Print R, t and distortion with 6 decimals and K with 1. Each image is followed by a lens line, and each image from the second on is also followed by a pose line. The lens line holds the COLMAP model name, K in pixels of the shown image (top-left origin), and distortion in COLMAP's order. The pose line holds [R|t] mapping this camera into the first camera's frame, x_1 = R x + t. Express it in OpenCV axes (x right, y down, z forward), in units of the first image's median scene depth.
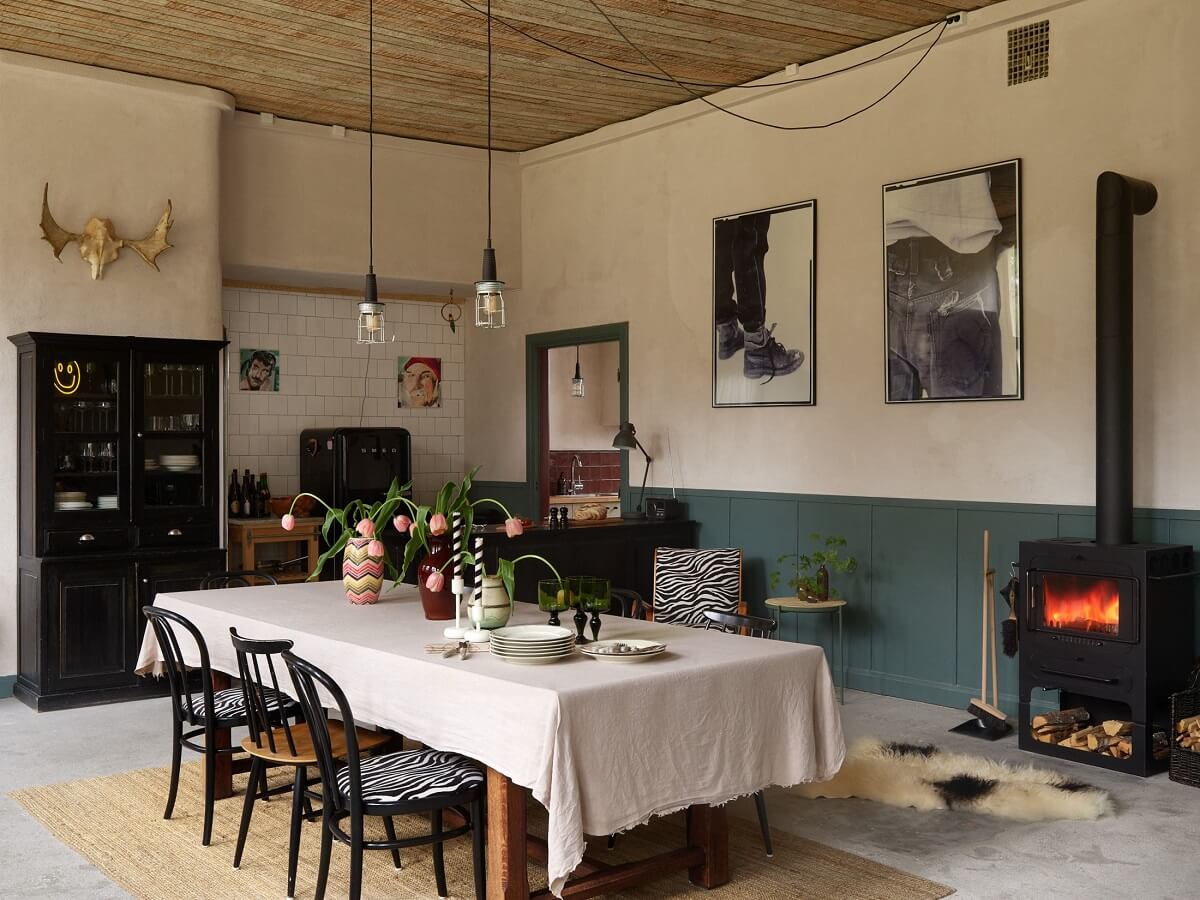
lens RADIAL K [[1272.8, 0, 600.0], [0, 1272.8, 450.0], [0, 0, 1]] dist [-0.022720, -0.005449]
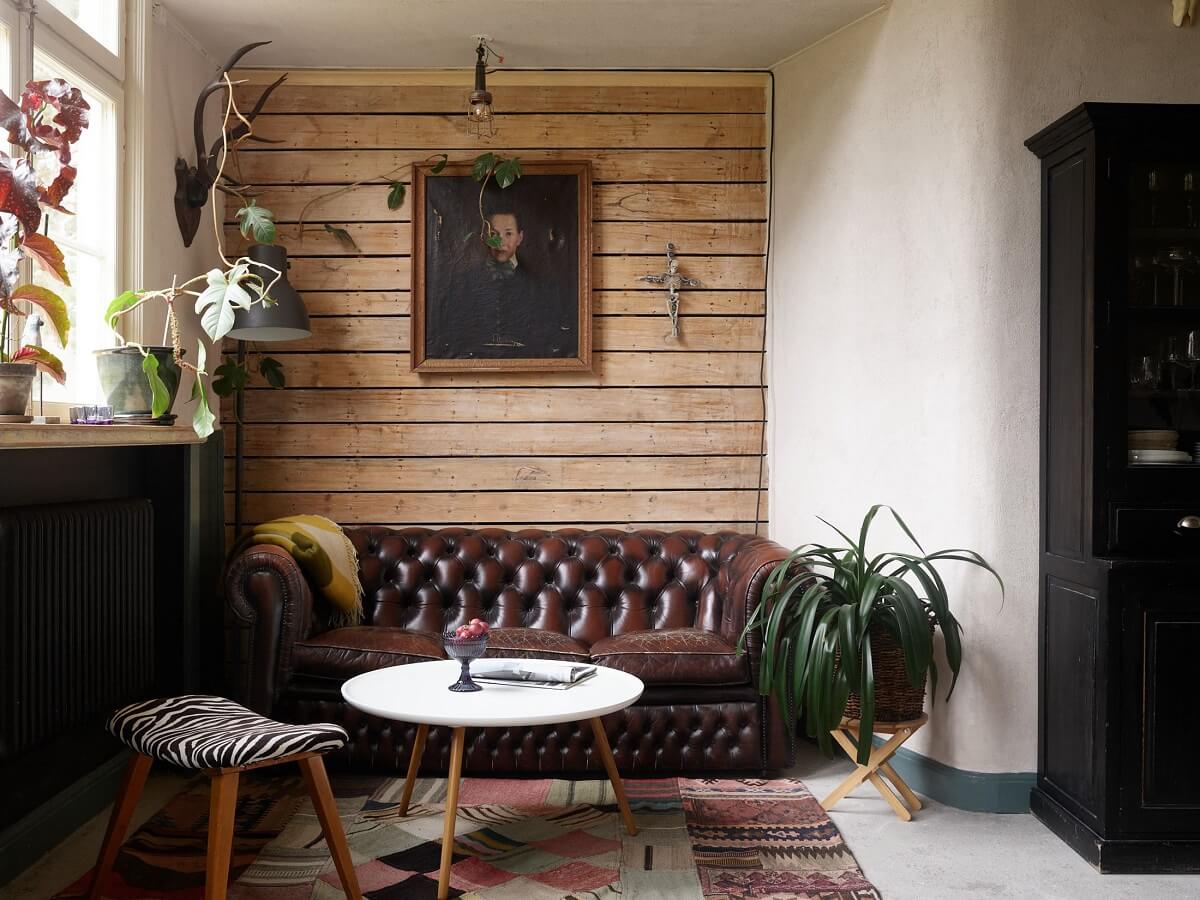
lens RADIAL K [[1272.8, 0, 600.0], [0, 1272.8, 450.0], [0, 0, 1]] dist [-0.022720, -0.005449]
pose [[0.792419, 0.007070, -0.609936, -0.287171], [-0.004309, 0.999973, 0.005992, 0.039511], [0.609962, -0.002120, 0.792428, 0.473082]]
